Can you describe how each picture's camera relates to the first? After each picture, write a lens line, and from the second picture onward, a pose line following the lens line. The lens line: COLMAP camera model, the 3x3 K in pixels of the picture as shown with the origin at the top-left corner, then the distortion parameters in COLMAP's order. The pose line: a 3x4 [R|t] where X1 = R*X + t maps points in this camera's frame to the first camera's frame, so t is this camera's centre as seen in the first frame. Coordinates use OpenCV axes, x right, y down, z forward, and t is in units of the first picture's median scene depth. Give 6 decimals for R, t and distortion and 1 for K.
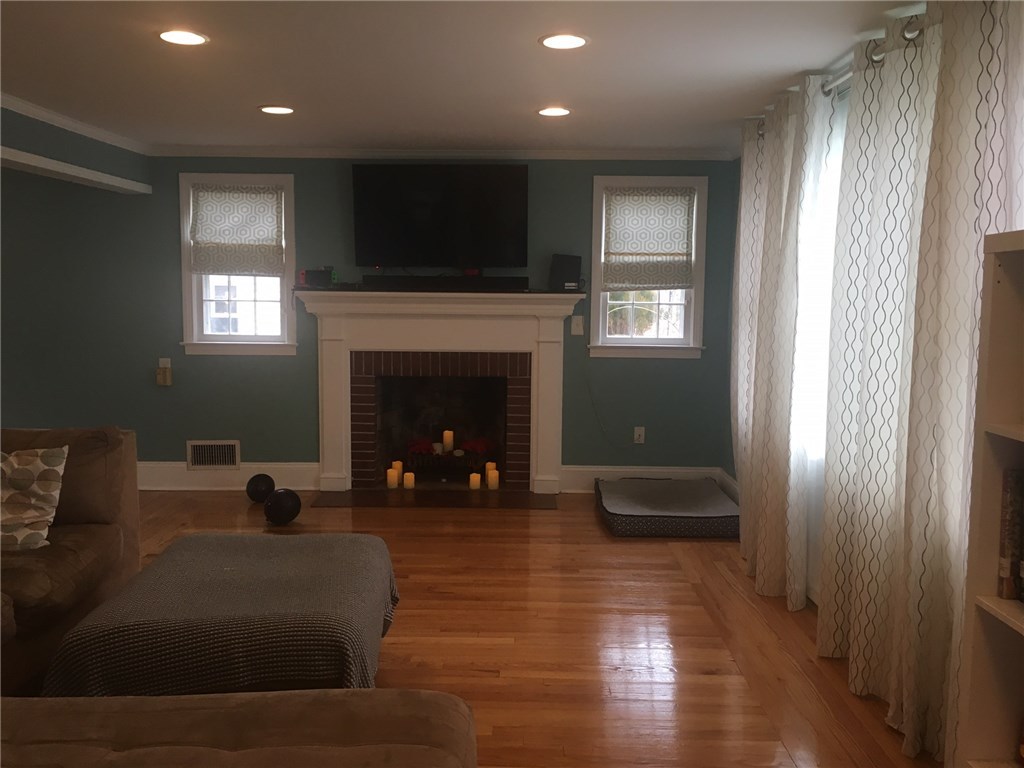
lens RADIAL K [[873.6, 0, 512.0], [0, 873.6, 384.0], [0, 0, 1]] dist [0.079080, -0.106227]
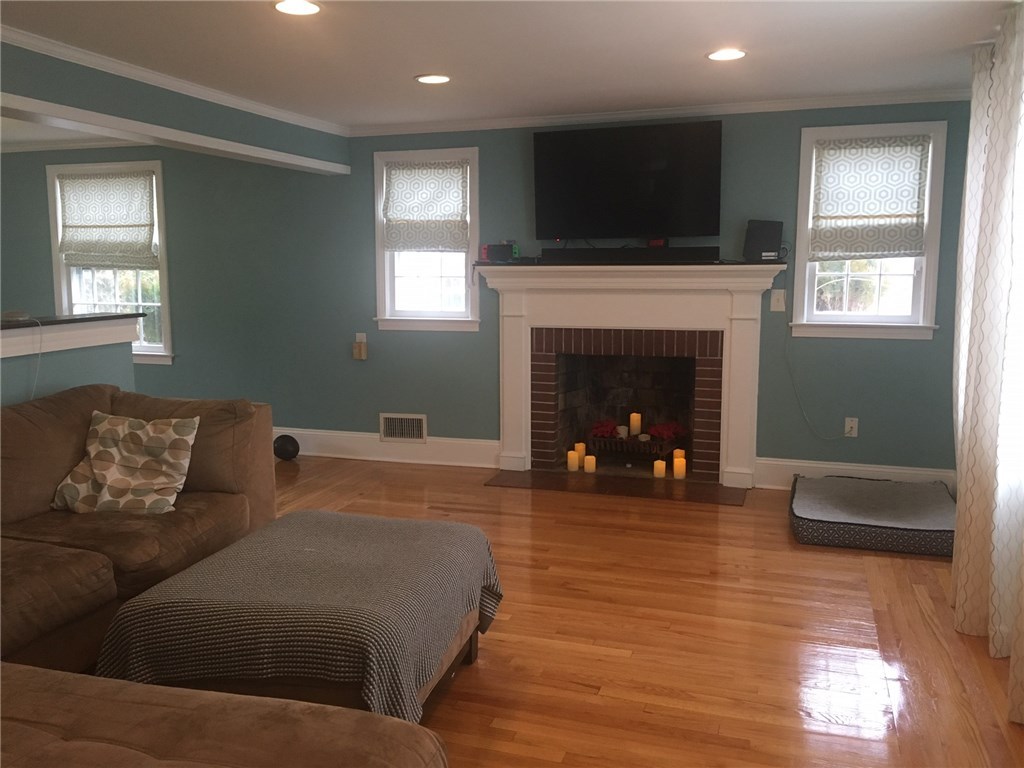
lens RADIAL K [[873.6, 0, 512.0], [0, 873.6, 384.0], [0, 0, 1]] dist [0.079080, -0.106227]
pose [[0.952066, 0.028729, -0.304542, 0.093277], [-0.020310, 0.999320, 0.030775, -0.004670], [0.305219, -0.023115, 0.952002, 0.071381]]
